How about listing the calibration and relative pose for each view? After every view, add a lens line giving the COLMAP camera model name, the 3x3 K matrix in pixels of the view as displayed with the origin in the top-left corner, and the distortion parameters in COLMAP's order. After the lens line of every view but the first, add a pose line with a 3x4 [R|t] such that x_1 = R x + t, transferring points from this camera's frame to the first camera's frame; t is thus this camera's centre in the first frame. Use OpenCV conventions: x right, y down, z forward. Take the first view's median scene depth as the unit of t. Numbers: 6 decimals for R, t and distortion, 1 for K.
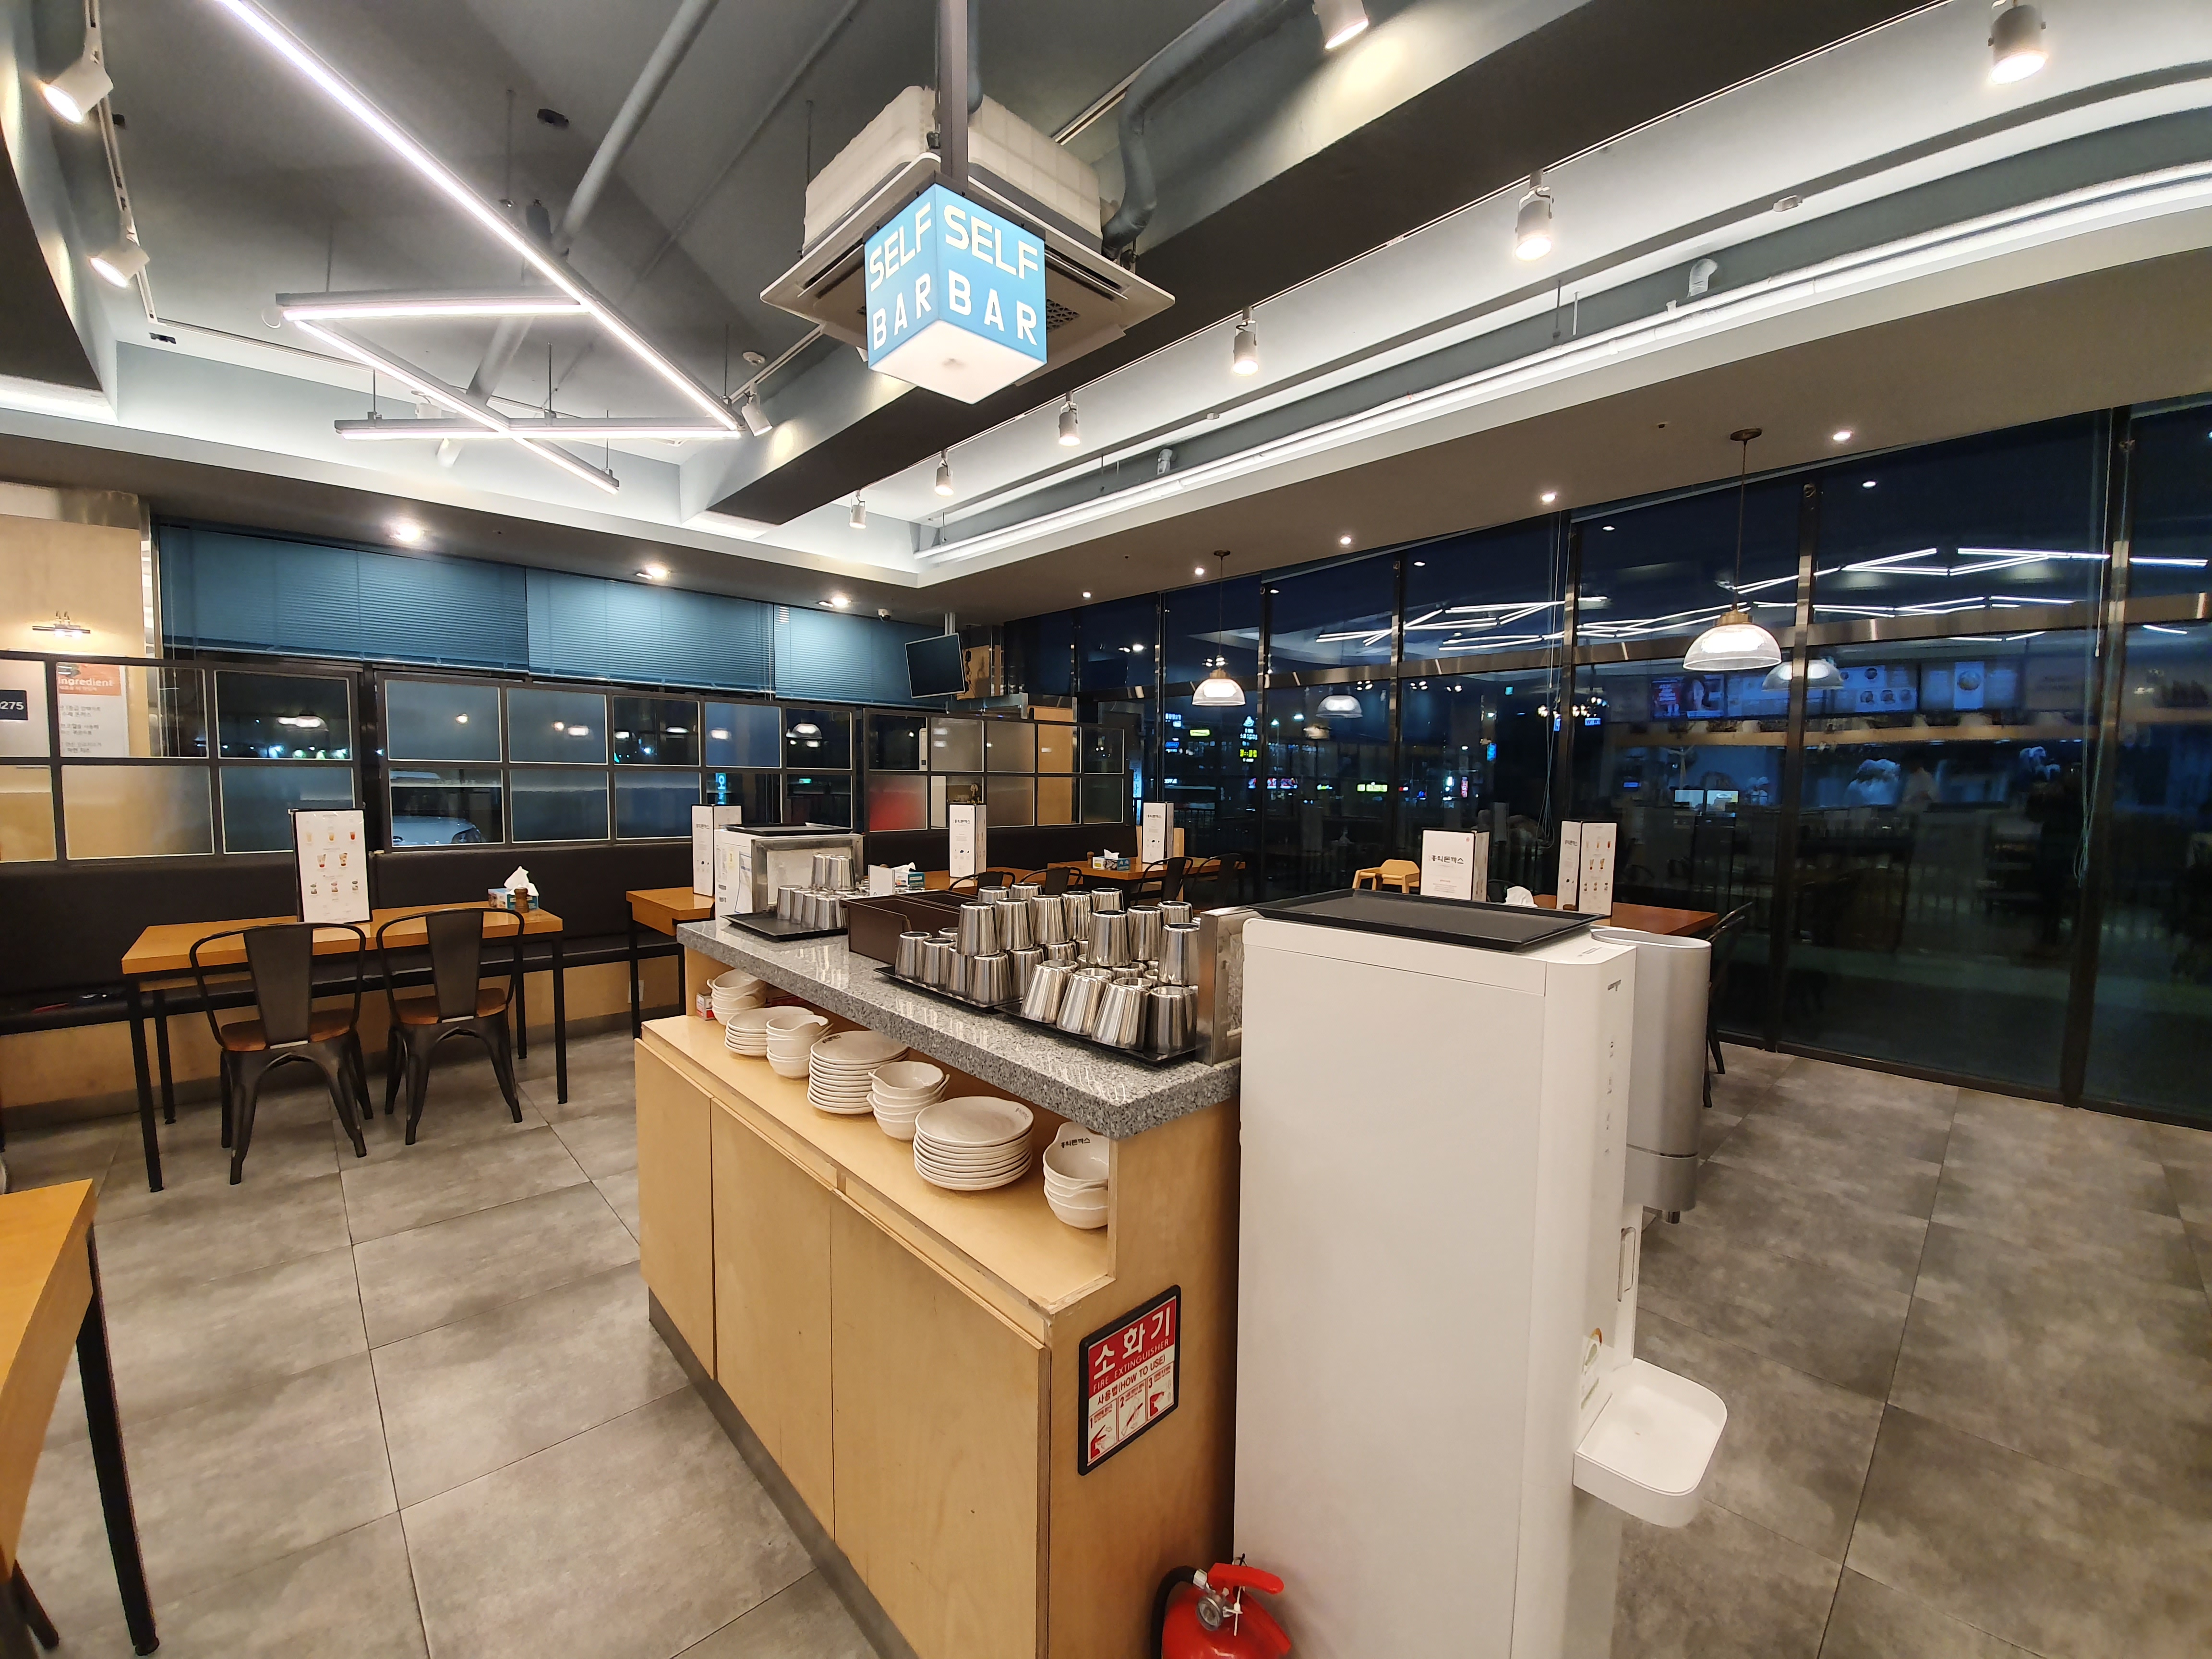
lens RADIAL K [[884.6, 0, 1104.7], [0, 884.6, 833.6], [0, 0, 1]] dist [-0.006413, -0.002699]
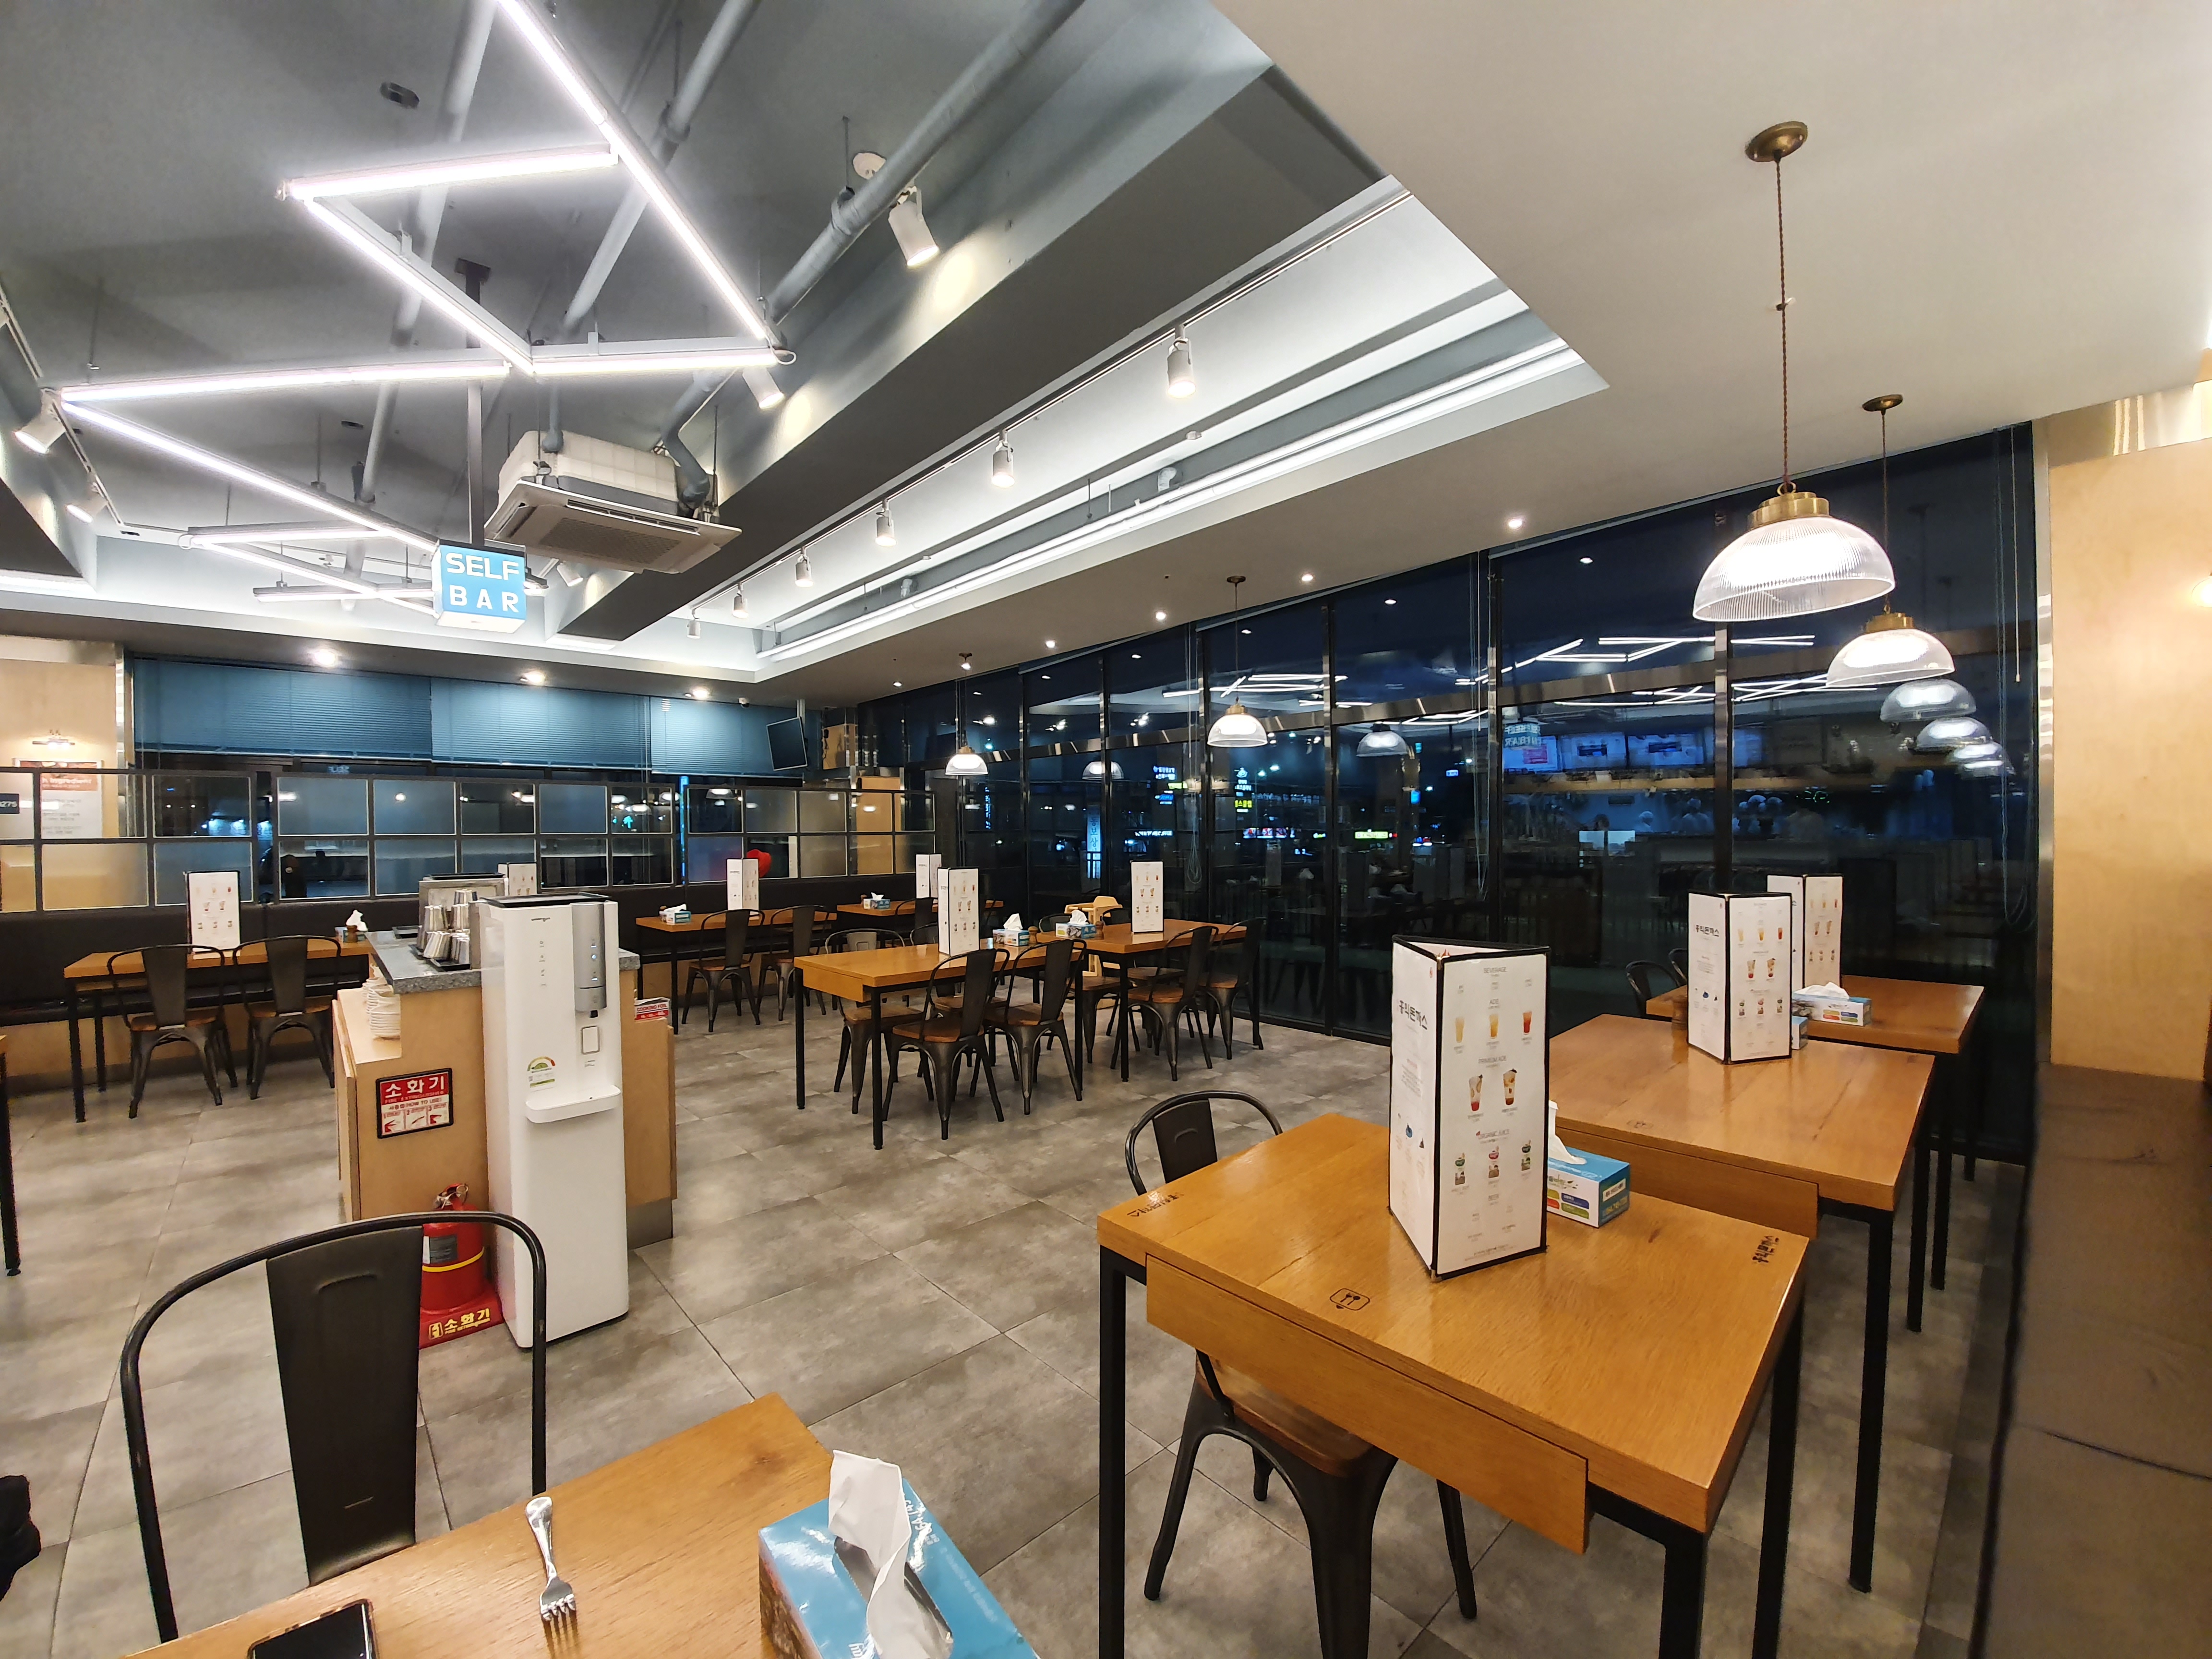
lens RADIAL K [[884.6, 0, 1111.0], [0, 884.6, 840.7], [0, 0, 1]] dist [-0.006413, -0.002699]
pose [[0.999651, -0.022245, -0.014266, 0.493670], [0.021483, 0.998442, -0.051489, 0.022394], [0.015389, 0.051164, 0.998572, -0.340173]]
